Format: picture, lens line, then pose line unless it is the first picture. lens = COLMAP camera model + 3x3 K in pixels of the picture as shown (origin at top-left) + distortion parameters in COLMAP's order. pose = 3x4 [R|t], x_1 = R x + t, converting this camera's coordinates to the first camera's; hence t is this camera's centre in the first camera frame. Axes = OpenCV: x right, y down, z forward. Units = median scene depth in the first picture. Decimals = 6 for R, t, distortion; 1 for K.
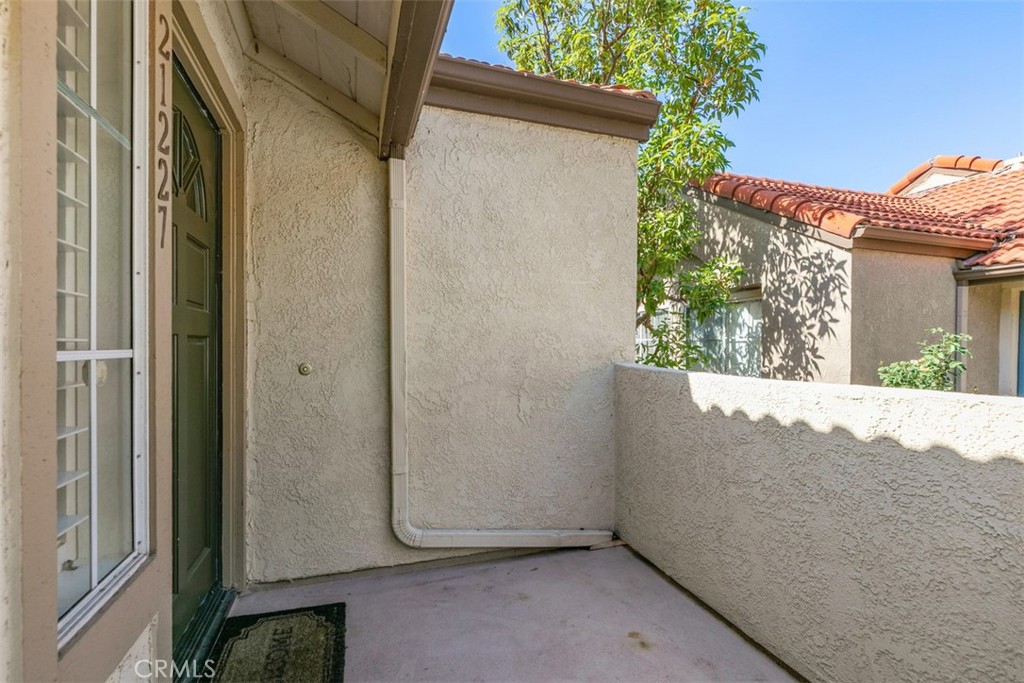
lens RADIAL K [[483.6, 0, 514.1], [0, 483.6, 347.5], [0, 0, 1]] dist [-0.000915, -0.000030]
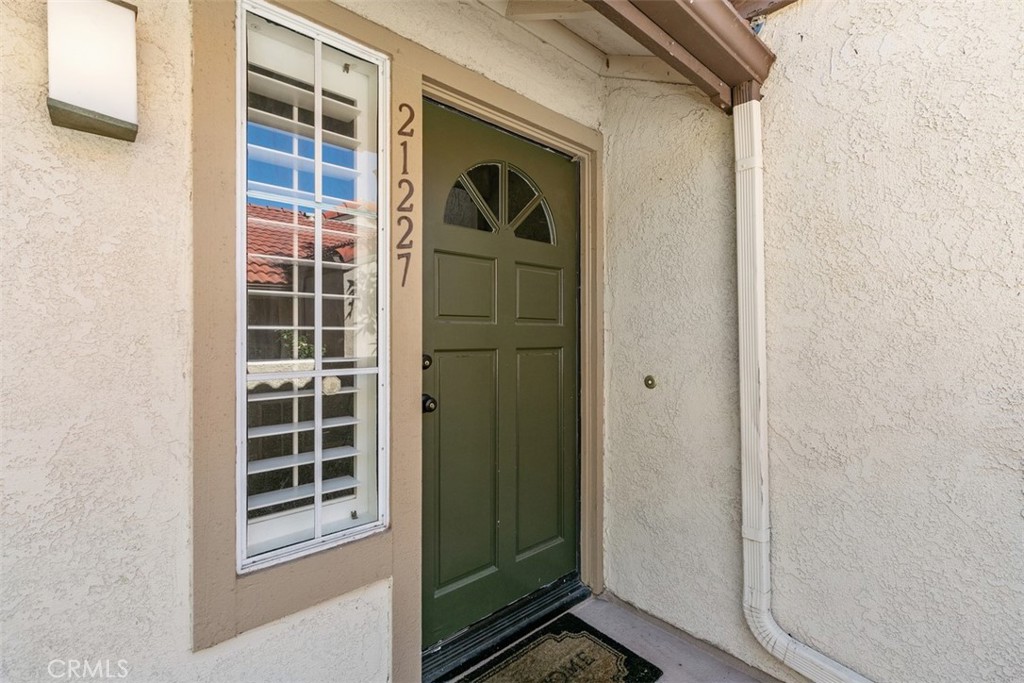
lens RADIAL K [[456.7, 0, 509.8], [0, 456.7, 331.7], [0, 0, 1]] dist [0.003618, -0.000399]
pose [[0.396328, -0.018171, -0.917929, 0.246244], [0.002367, 0.999821, -0.018770, -0.033264], [0.918106, 0.005266, 0.396301, 0.404984]]
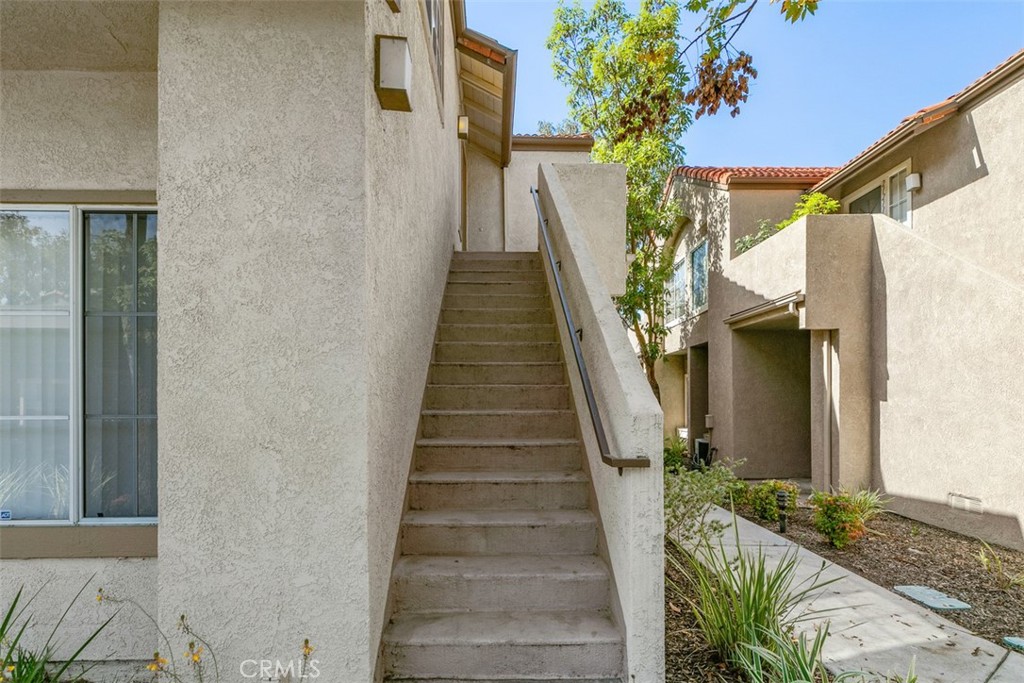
lens RADIAL K [[383.4, 0, 506.7], [0, 383.4, 343.6], [0, 0, 1]] dist [0.000797, 0.000032]
pose [[0.956176, -0.009349, -0.292644, 0.550173], [0.007757, 0.999948, -0.006597, 0.878553], [0.292691, 0.004038, 0.956199, -1.600911]]
